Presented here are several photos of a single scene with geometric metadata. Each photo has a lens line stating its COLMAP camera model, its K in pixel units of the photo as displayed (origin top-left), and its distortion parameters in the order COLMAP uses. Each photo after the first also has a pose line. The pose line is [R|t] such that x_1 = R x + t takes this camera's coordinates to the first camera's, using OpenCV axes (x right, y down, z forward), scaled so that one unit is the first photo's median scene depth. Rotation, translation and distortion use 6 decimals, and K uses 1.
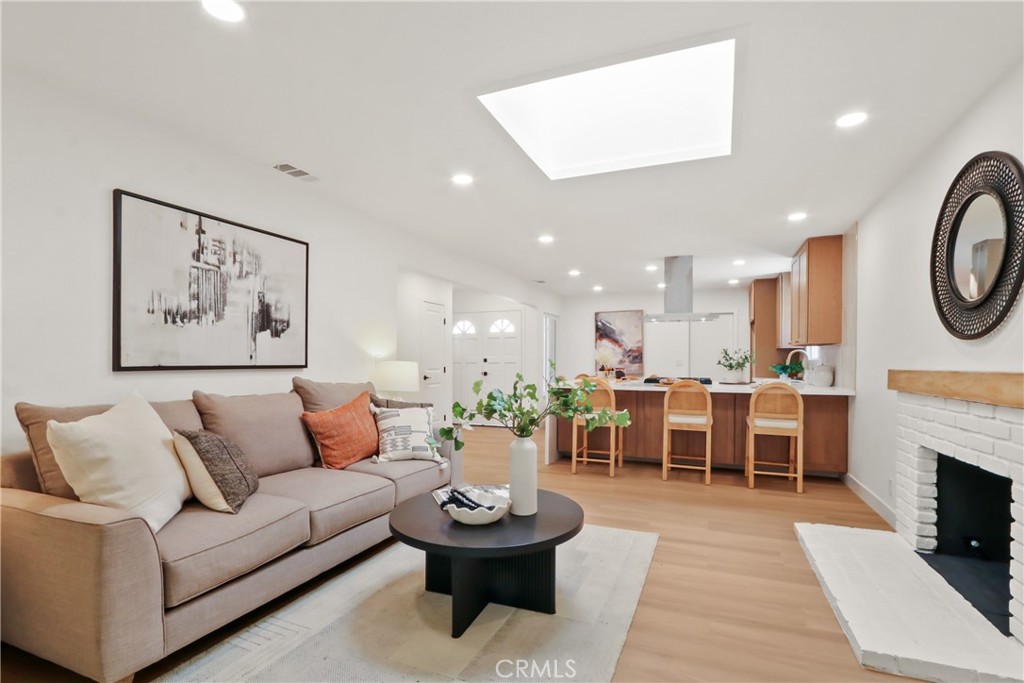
lens RADIAL K [[476.0, 0, 519.8], [0, 476.0, 358.5], [0, 0, 1]] dist [-0.015010, 0.000378]
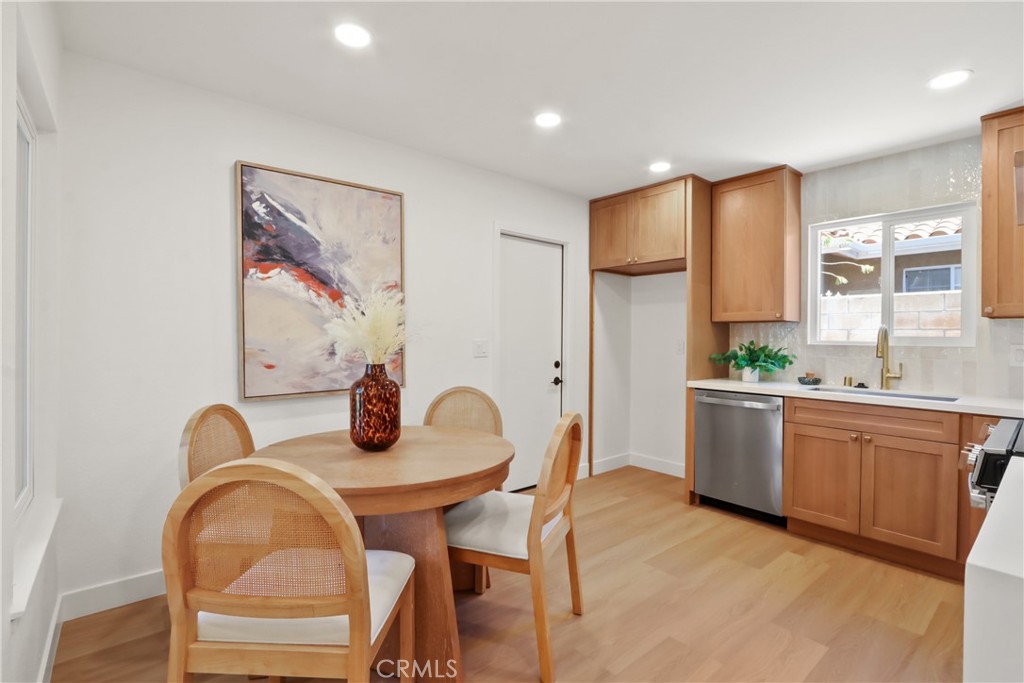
lens RADIAL K [[474.4, 0, 523.4], [0, 474.4, 336.7], [0, 0, 1]] dist [-0.014995, 0.000340]
pose [[0.453960, -0.000006, 0.891022, -0.003121], [-0.009409, 0.999944, 0.004800, -0.006367], [-0.890972, -0.010563, 0.453934, 1.500511]]
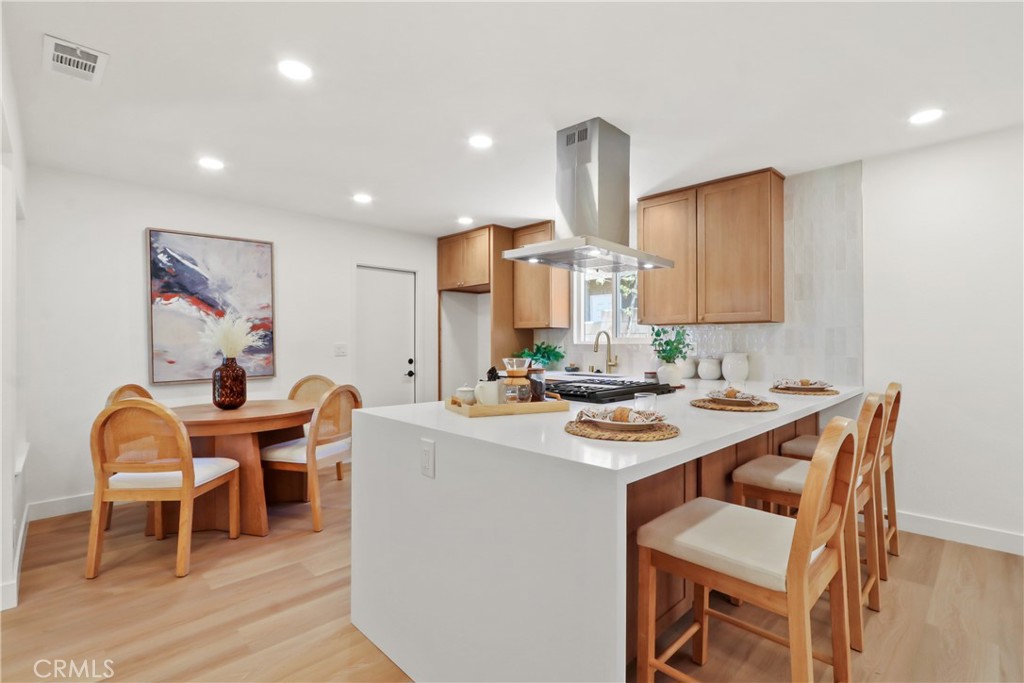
lens RADIAL K [[474.4, 0, 523.4], [0, 474.4, 336.7], [0, 0, 1]] dist [-0.014995, 0.000340]
pose [[0.389140, 0.005020, 0.921165, -0.166751], [0.001871, 0.999979, -0.006240, -0.004711], [-0.921177, 0.004151, 0.389122, 1.123995]]
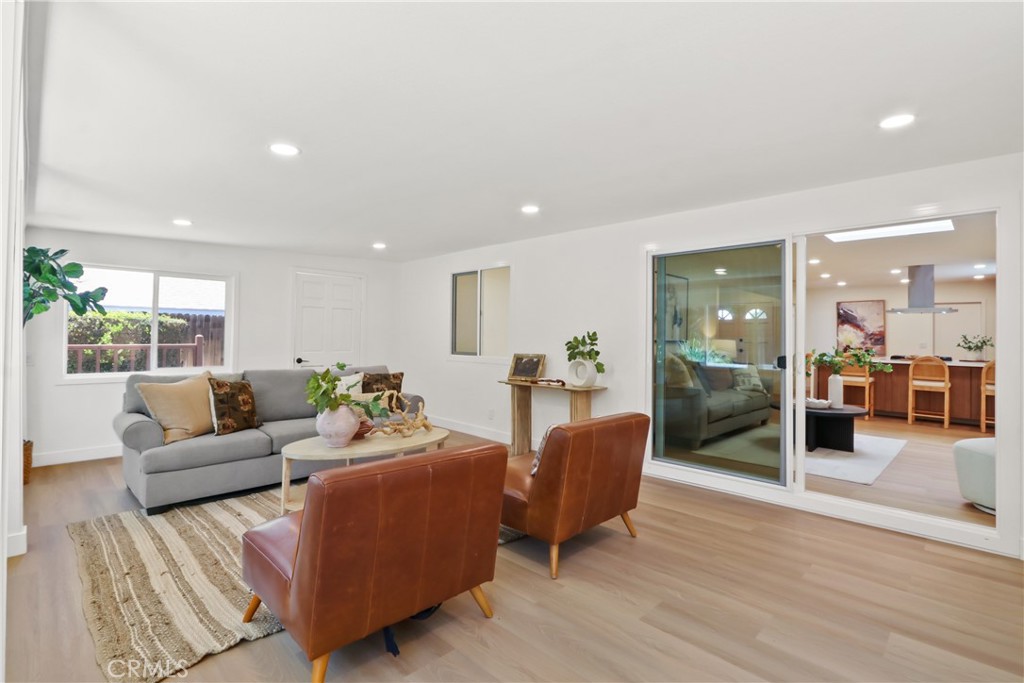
lens RADIAL K [[476.7, 0, 531.7], [0, 476.7, 324.9], [0, 0, 1]] dist [-0.002868, -0.000284]
pose [[0.932941, 0.006057, -0.359979, -0.258135], [-0.015501, 0.999607, -0.023355, 0.002170], [0.359696, 0.027368, 0.932668, -0.802760]]
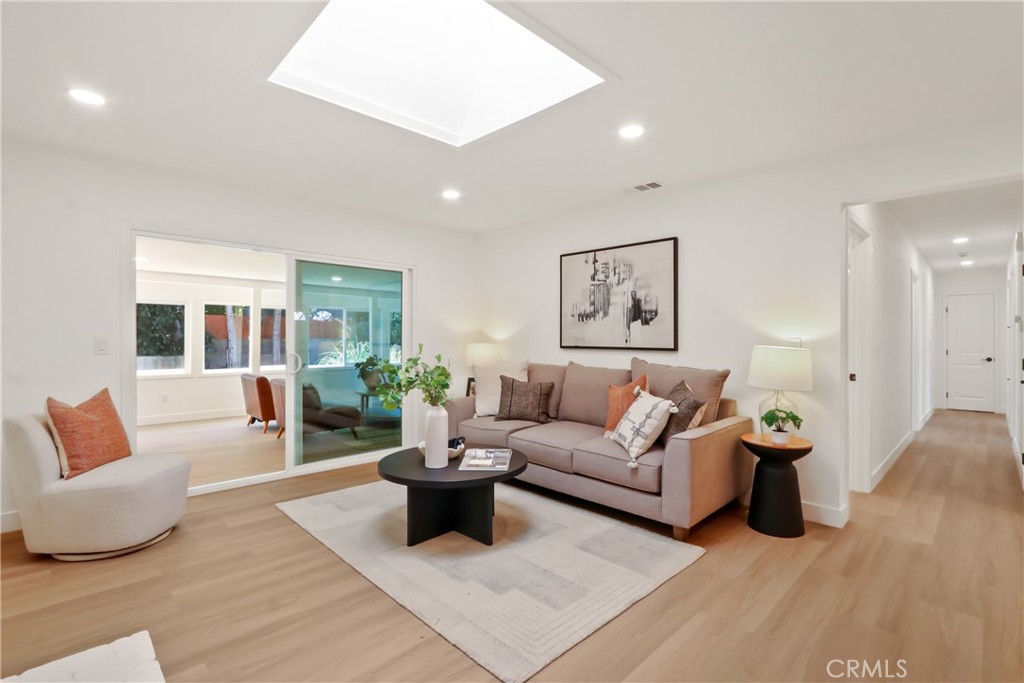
lens RADIAL K [[474.4, 0, 523.4], [0, 474.4, 336.7], [0, 0, 1]] dist [-0.014995, 0.000340]
pose [[-0.381355, -0.007098, -0.924401, 0.528492], [-0.002814, 0.999975, -0.006517, -0.003702], [0.924424, 0.000116, -0.381365, 0.830535]]
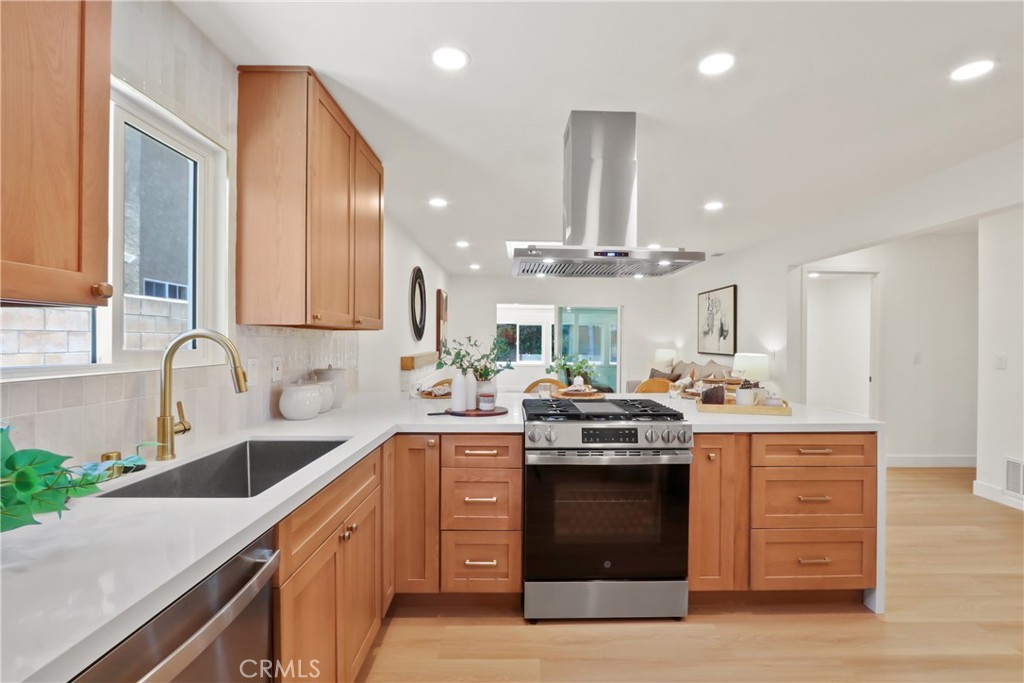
lens RADIAL K [[472.1, 0, 523.6], [0, 472.1, 351.0], [0, 0, 1]] dist [-0.014532, 0.000791]
pose [[-0.919584, 0.001176, -0.392891, 0.718027], [-0.006791, 0.999799, 0.018887, -0.020100], [0.392834, 0.020036, -0.919391, 1.741540]]
